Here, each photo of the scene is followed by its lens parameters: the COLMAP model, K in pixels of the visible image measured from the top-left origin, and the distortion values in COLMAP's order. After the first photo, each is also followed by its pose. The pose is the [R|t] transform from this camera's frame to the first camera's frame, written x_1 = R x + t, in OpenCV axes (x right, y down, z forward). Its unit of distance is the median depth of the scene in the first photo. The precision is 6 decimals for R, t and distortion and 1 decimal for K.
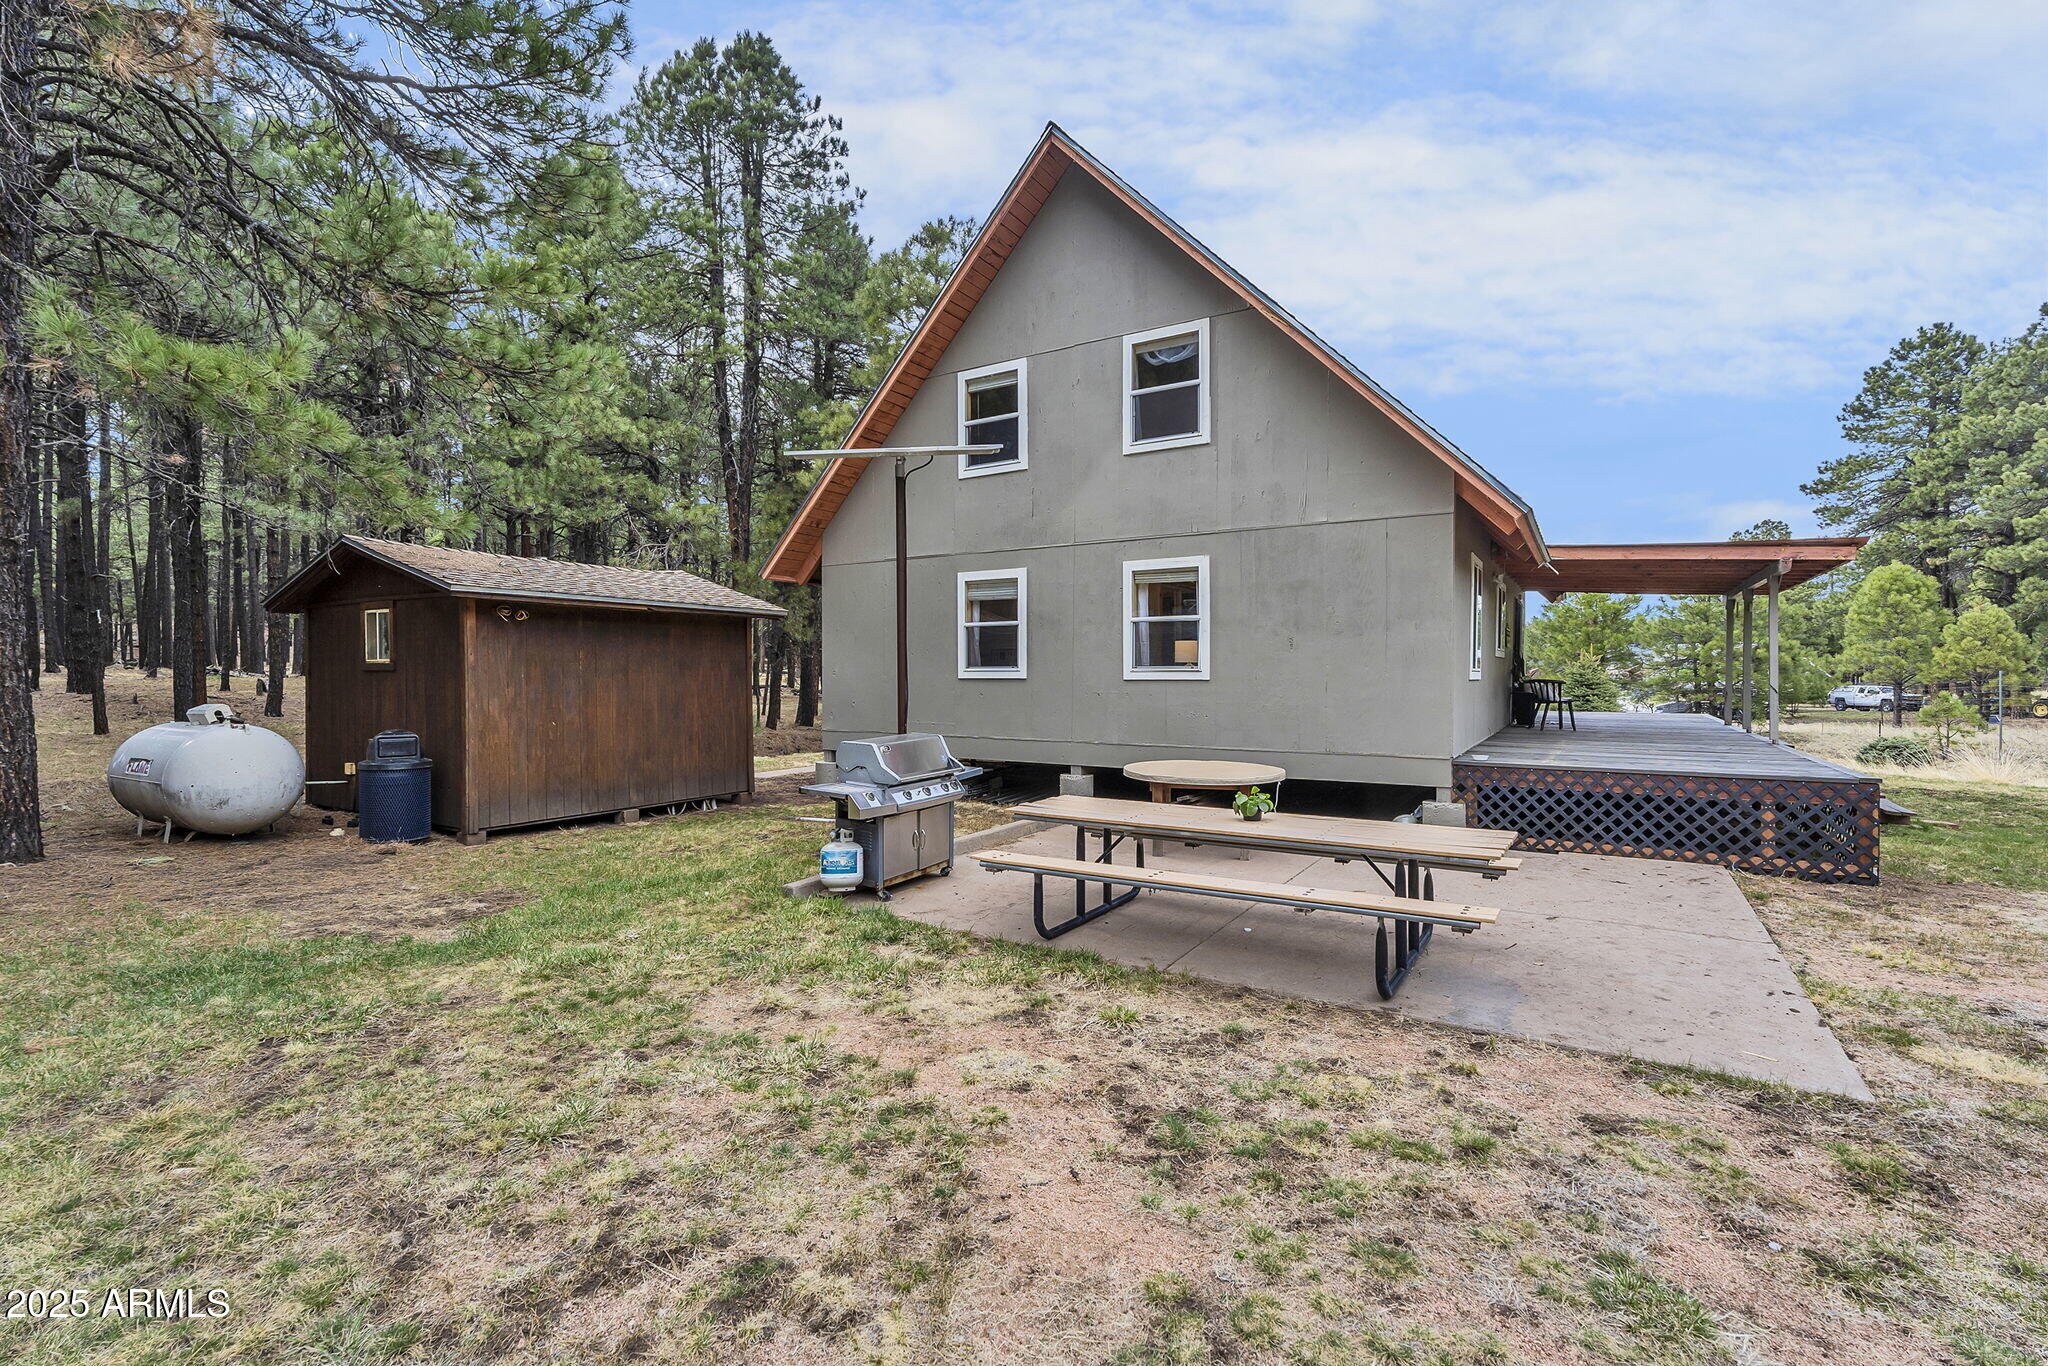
lens RADIAL K [[913.8, 0, 1019.9], [0, 913.8, 683.9], [0, 0, 1]] dist [0.008755, -0.001497]
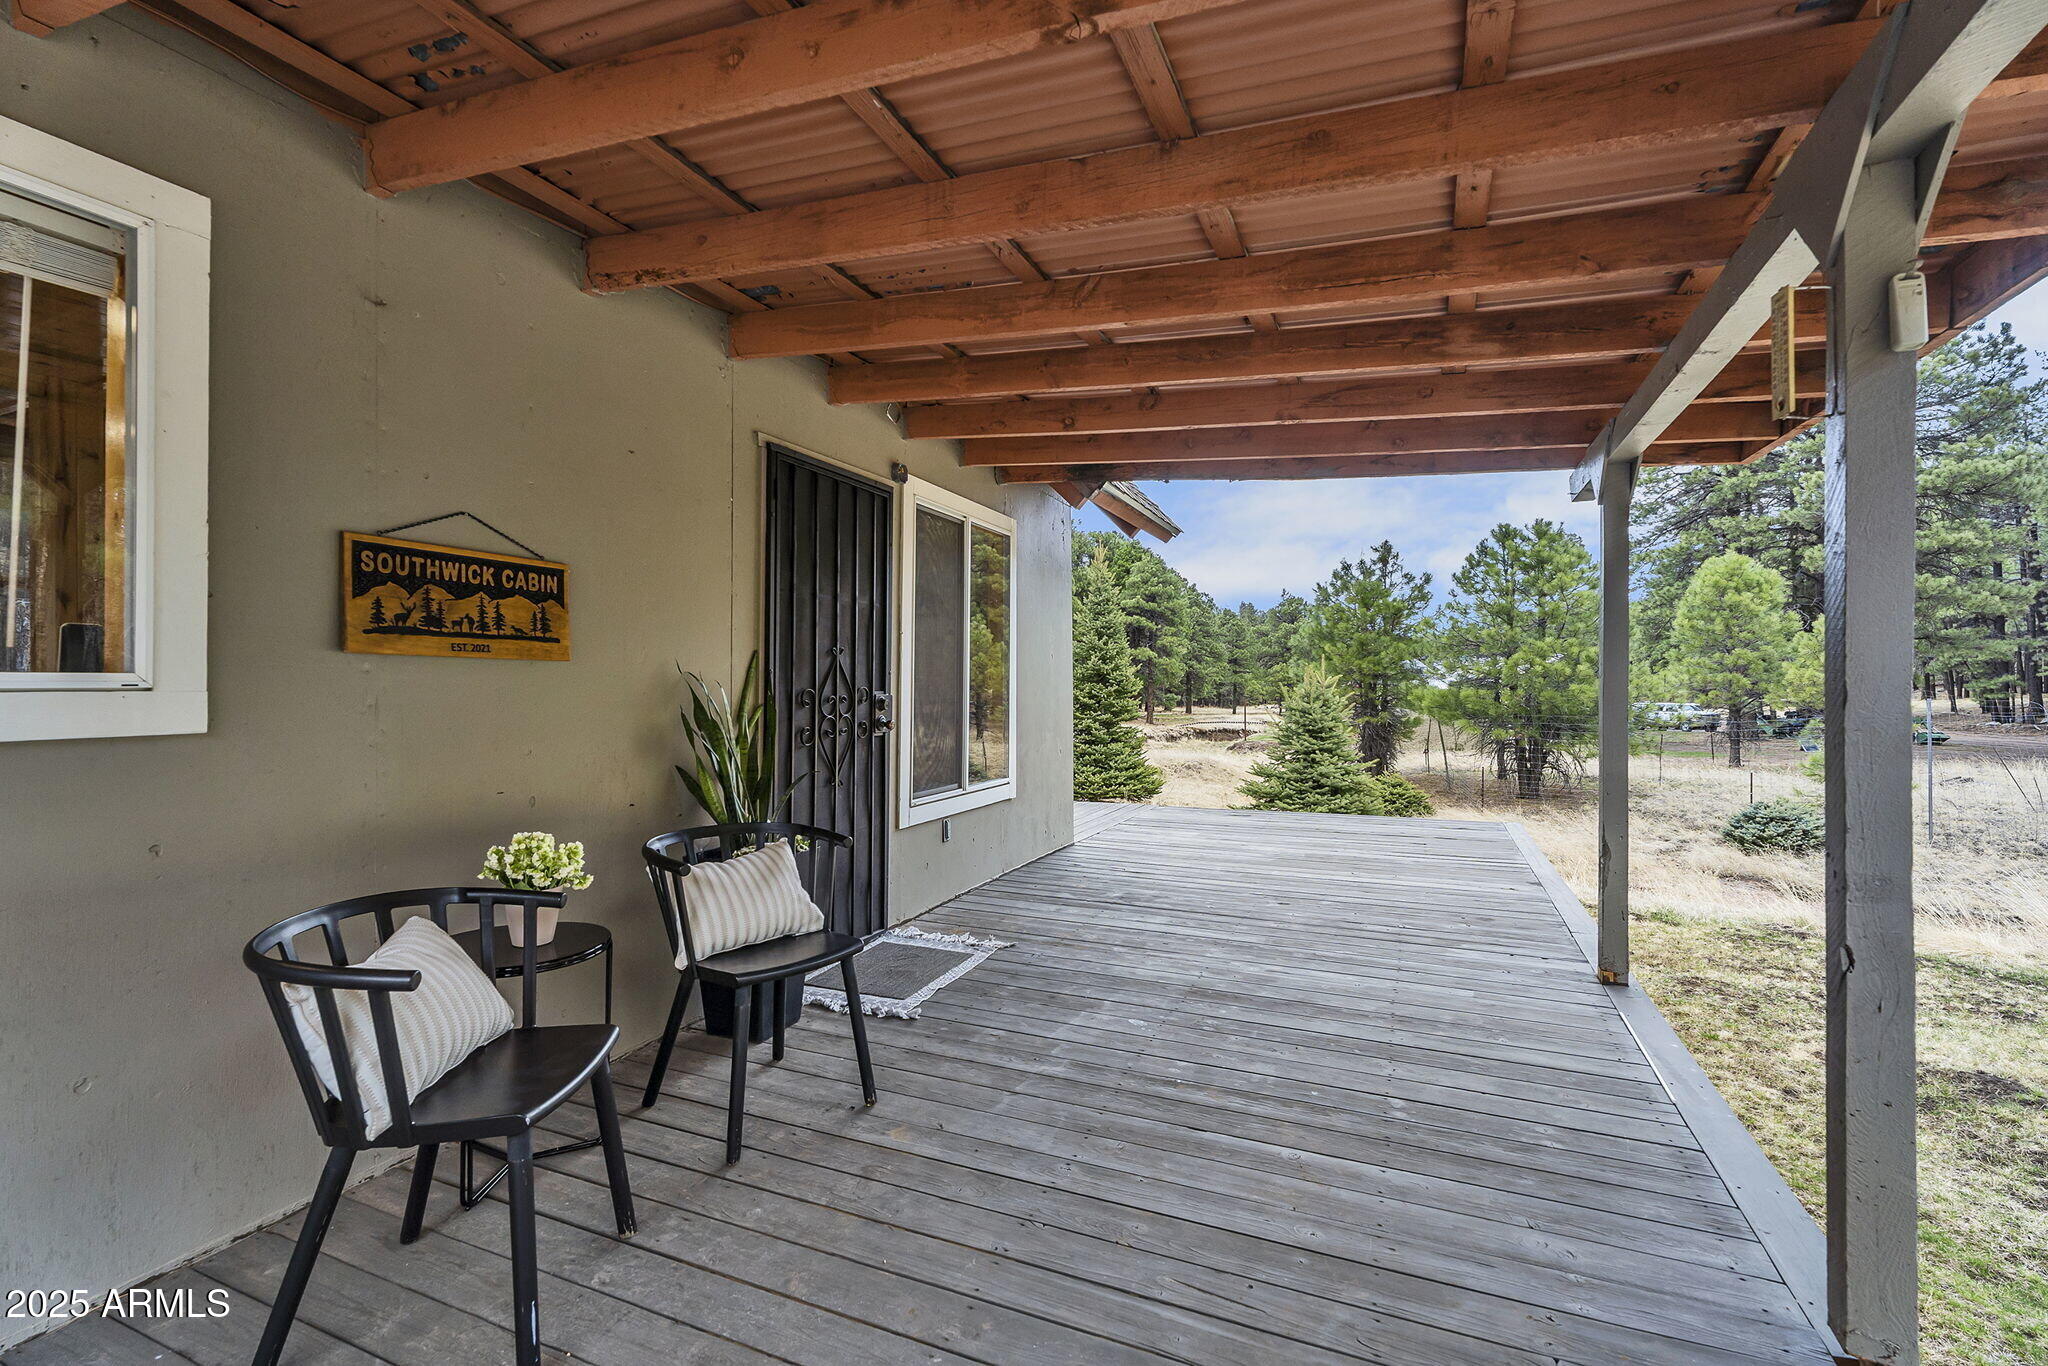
lens RADIAL K [[913.8, 0, 1019.9], [0, 913.8, 683.9], [0, 0, 1]] dist [0.008755, -0.001497]
pose [[0.988539, -0.000806, 0.150964, 0.252121], [0.003049, 0.999888, -0.014627, -0.012898], [-0.150935, 0.014919, 0.988431, 0.338595]]
